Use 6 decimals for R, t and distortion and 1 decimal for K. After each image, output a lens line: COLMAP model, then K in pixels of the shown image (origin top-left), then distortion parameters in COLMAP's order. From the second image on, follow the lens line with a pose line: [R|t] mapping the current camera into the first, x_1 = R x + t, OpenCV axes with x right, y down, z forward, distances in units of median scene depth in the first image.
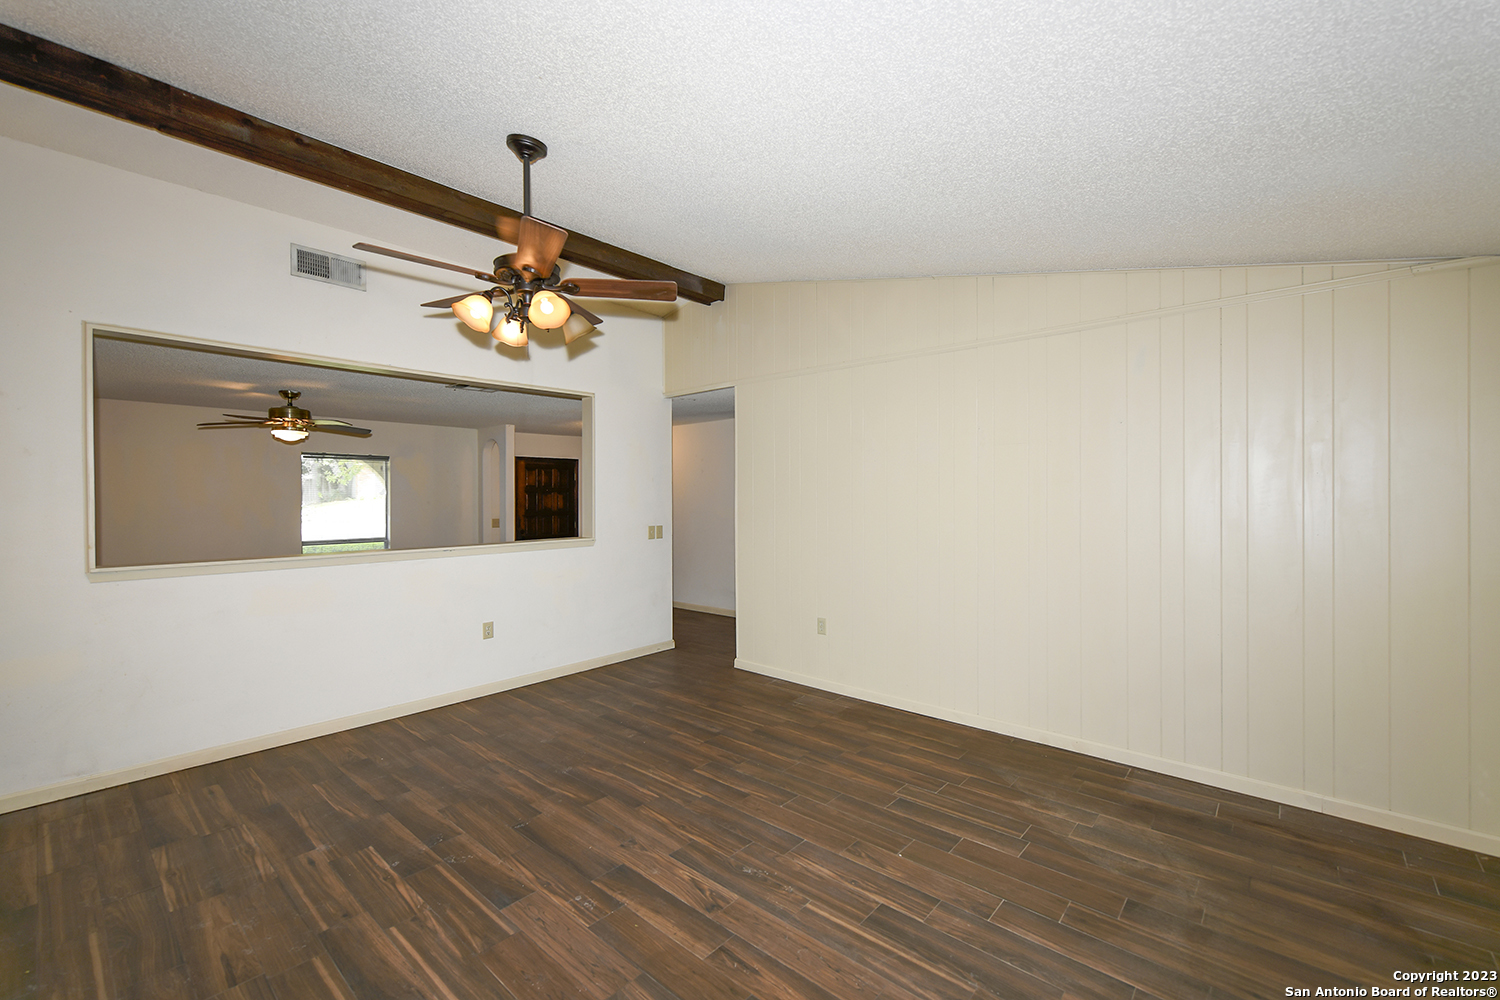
lens RADIAL K [[608.6, 0, 749.7], [0, 608.6, 487.3], [0, 0, 1]] dist [-0.002105, -0.000171]
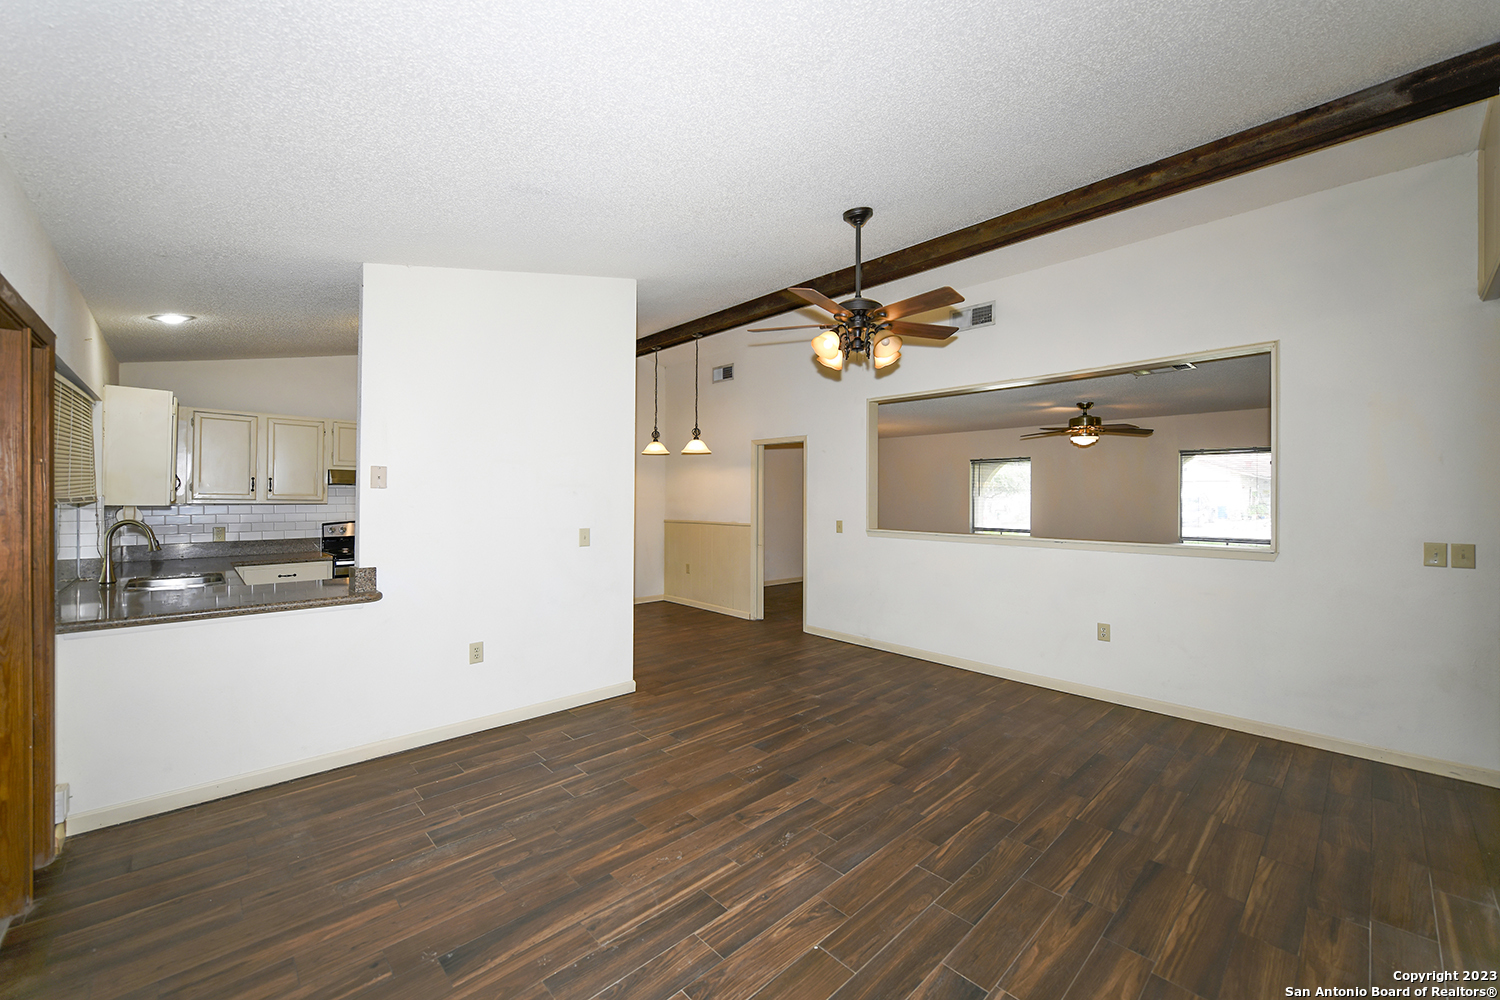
lens RADIAL K [[606.2, 0, 751.9], [0, 606.2, 497.2], [0, 0, 1]] dist [-0.002435, -0.000253]
pose [[-0.086261, 0.006246, -0.996253, 0.880164], [0.010767, 0.999928, 0.005336, 0.021556], [0.996214, -0.010266, -0.086322, 0.854158]]
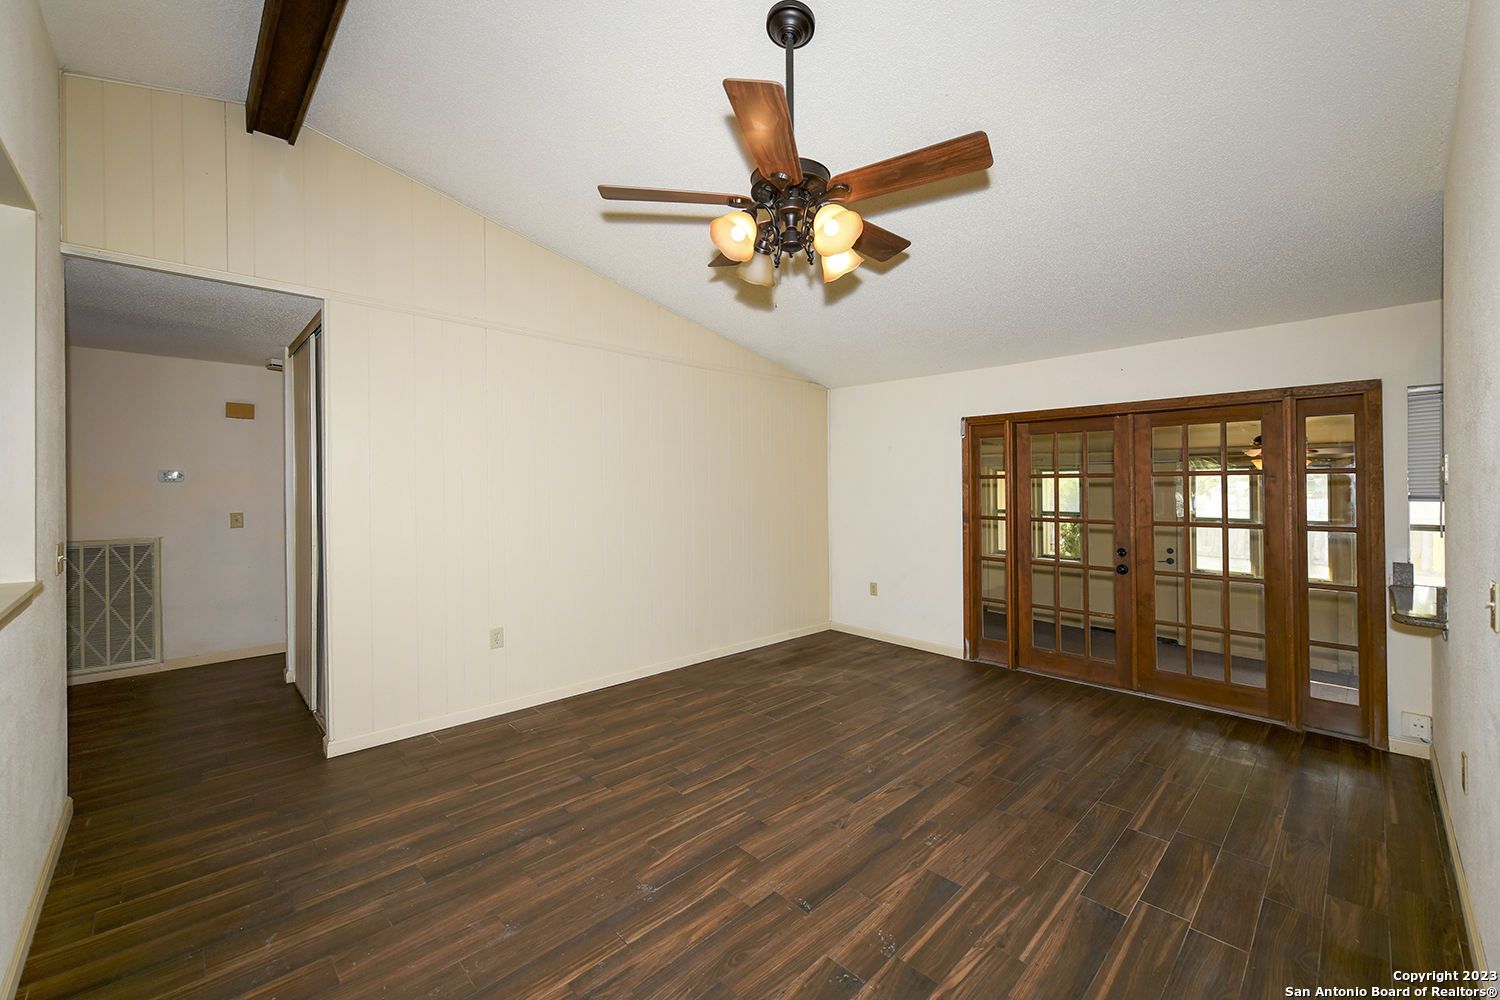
lens RADIAL K [[603.0, 0, 745.0], [0, 603.0, 484.7], [0, 0, 1]] dist [-0.001756, -0.000891]
pose [[0.090978, 0.006055, 0.995834, -1.083659], [-0.017502, 0.999837, -0.004481, 0.024250], [-0.995699, -0.017021, 0.091069, 0.955728]]
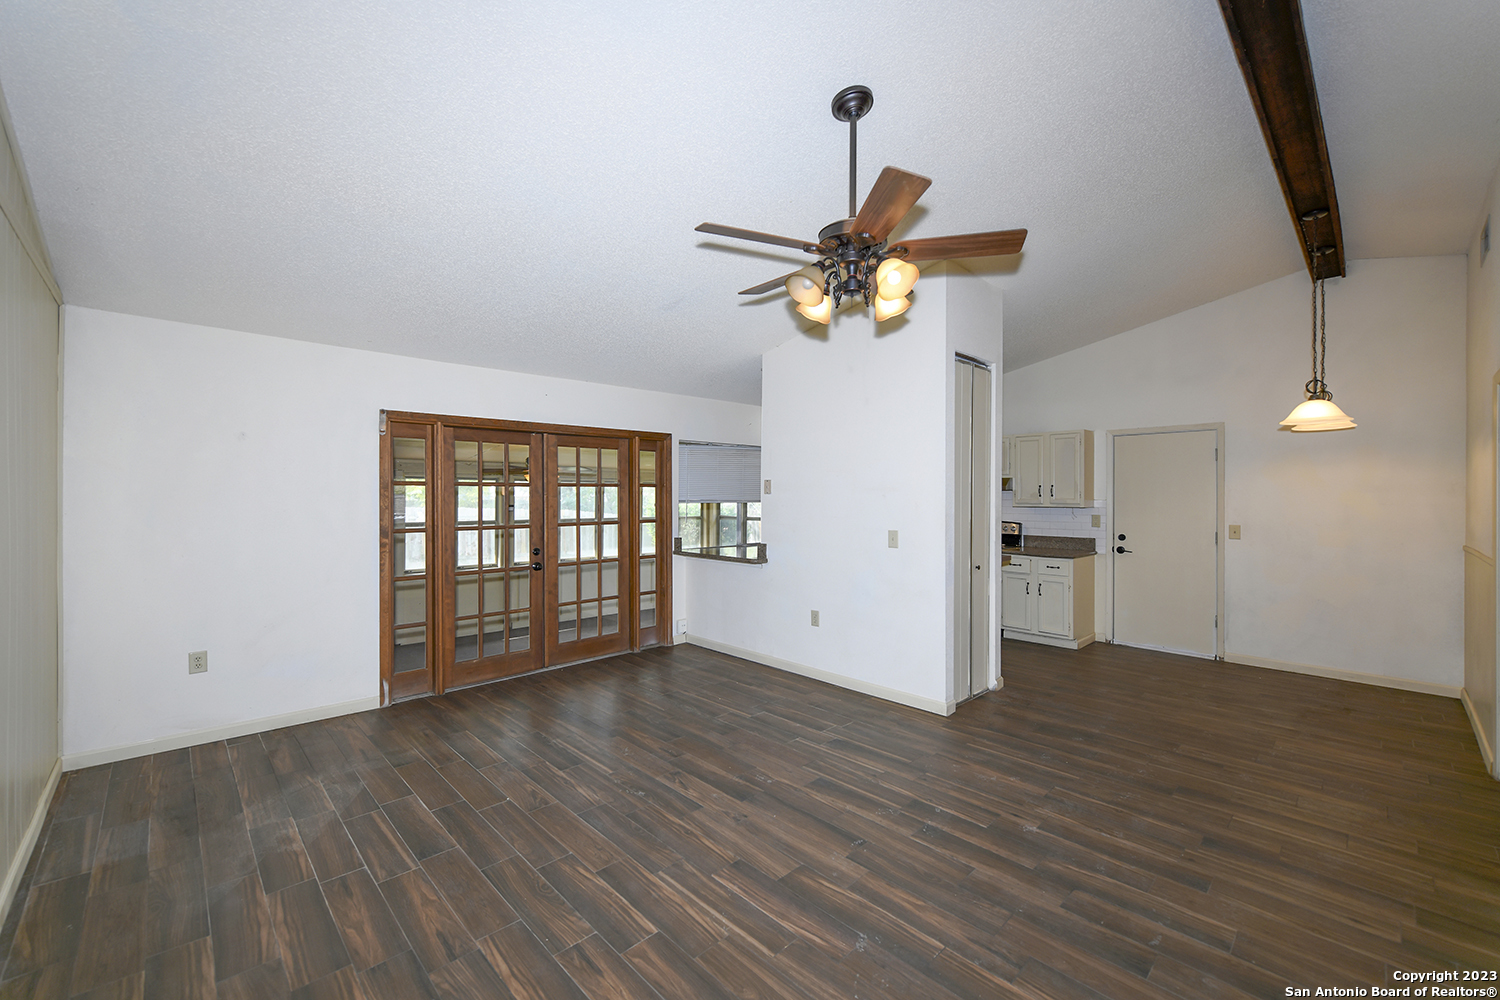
lens RADIAL K [[606.2, 0, 751.9], [0, 606.2, 497.2], [0, 0, 1]] dist [-0.002435, -0.000253]
pose [[-0.996503, 0.000776, 0.083553, -0.274603], [-0.000299, 0.999917, -0.012852, 0.033369], [-0.083556, -0.012832, -0.996420, 1.836456]]
